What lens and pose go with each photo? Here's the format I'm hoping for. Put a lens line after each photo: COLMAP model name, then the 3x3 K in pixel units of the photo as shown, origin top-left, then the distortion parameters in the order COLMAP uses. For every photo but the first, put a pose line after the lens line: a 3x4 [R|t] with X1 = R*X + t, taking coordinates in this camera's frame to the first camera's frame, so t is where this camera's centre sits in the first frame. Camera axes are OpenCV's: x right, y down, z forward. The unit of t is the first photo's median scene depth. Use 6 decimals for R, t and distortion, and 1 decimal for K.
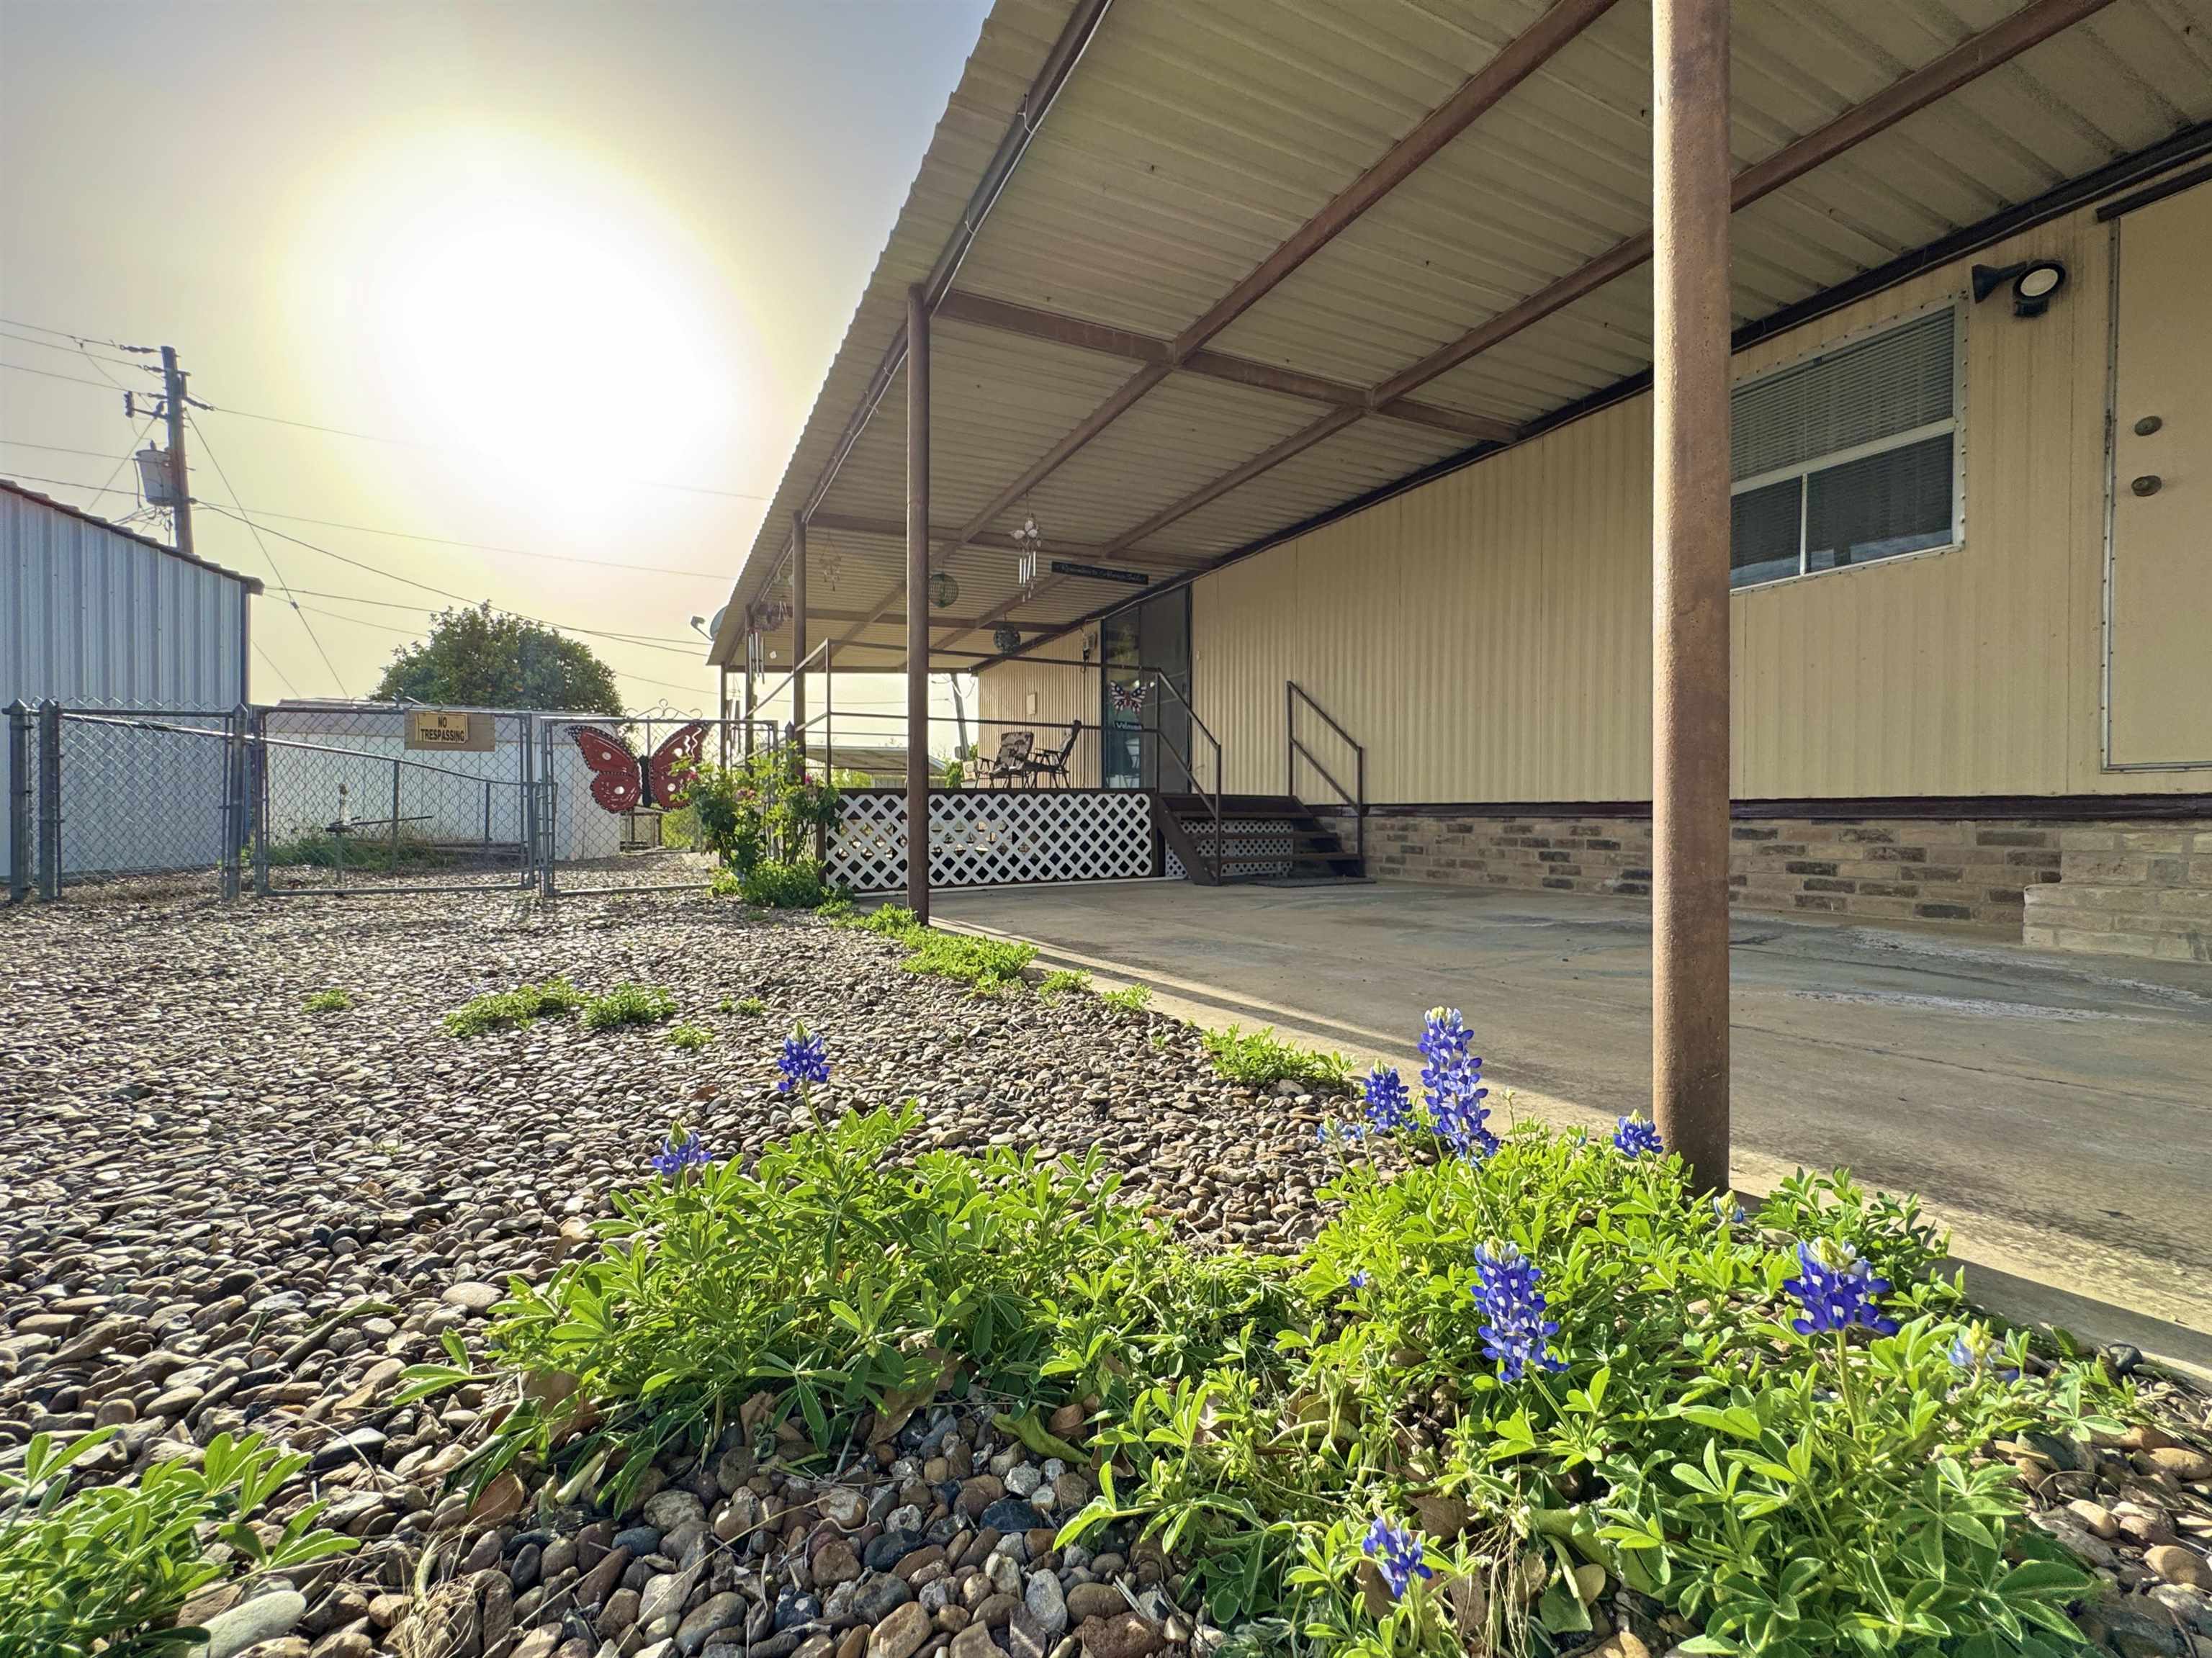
lens RADIAL K [[919.6, 0, 1092.4], [0, 919.6, 831.7], [0, 0, 1]] dist [0.000287, 0.000275]
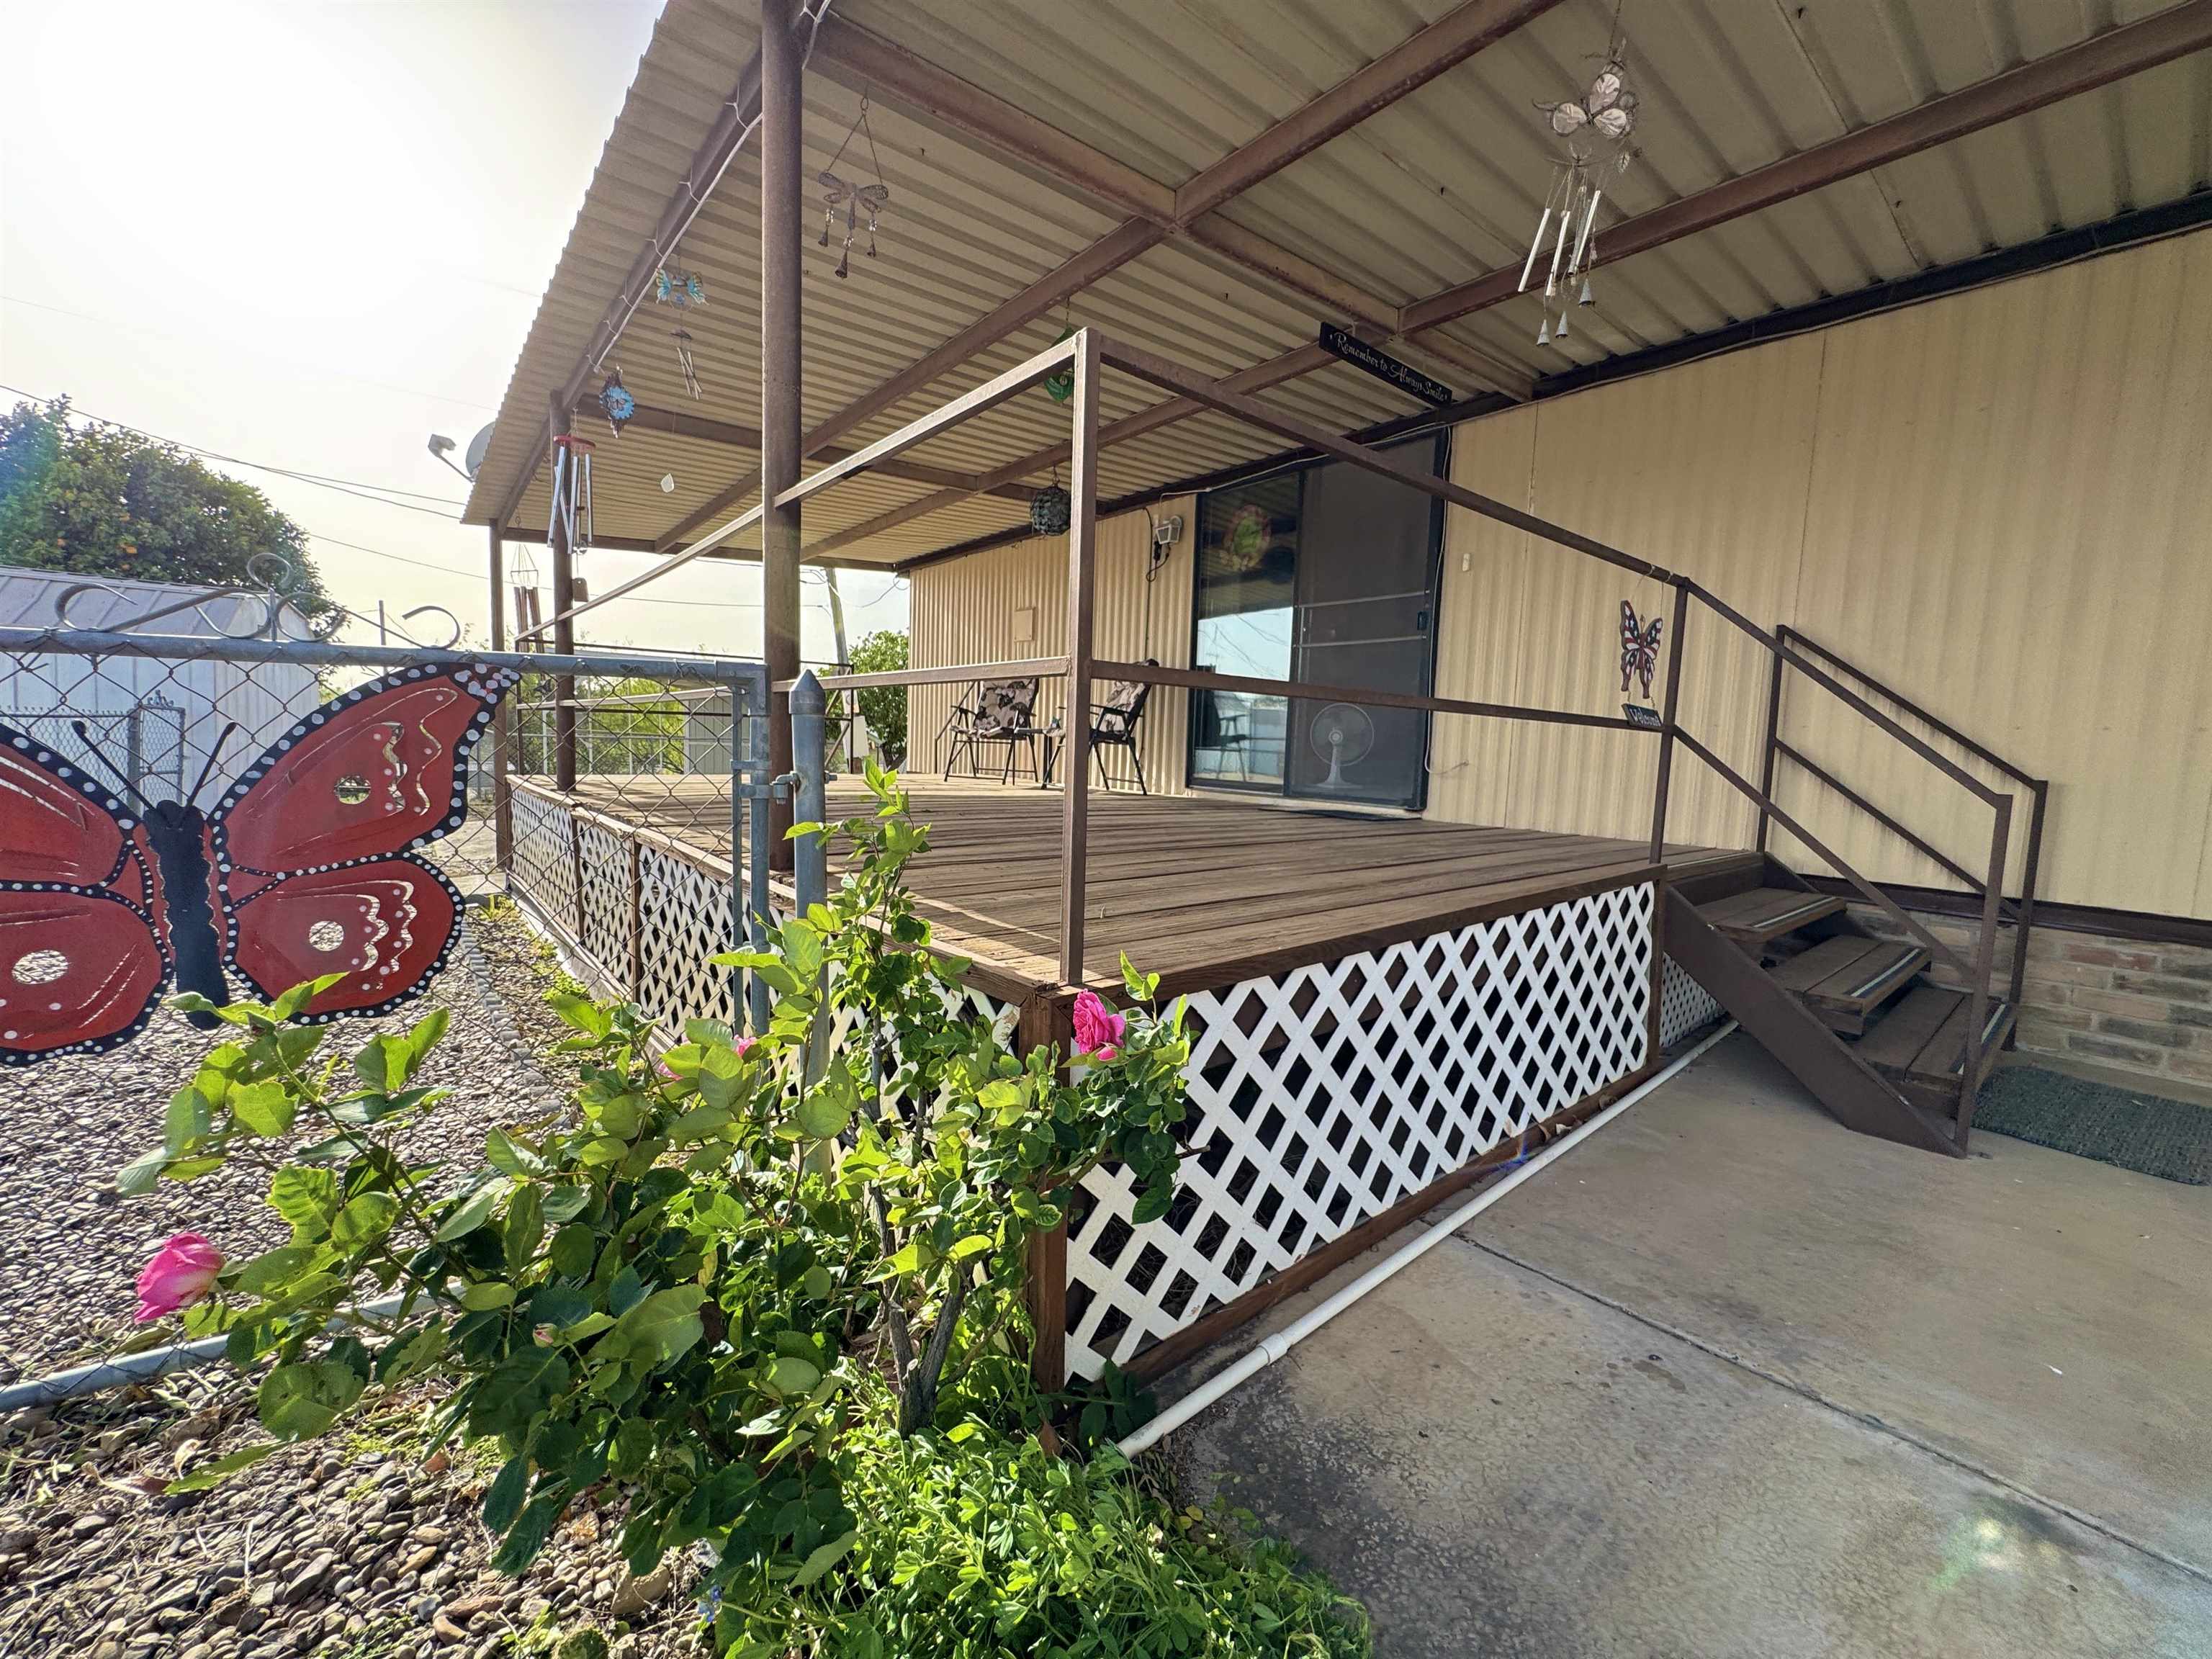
lens RADIAL K [[888.0, 0, 1100.4], [0, 888.0, 830.7], [0, 0, 1]] dist [-0.003058, -0.000739]
pose [[0.974620, 0.011447, 0.223572, -0.145582], [-0.031718, 0.995678, 0.087291, -0.047145], [-0.221607, -0.092166, 0.970771, 0.341364]]
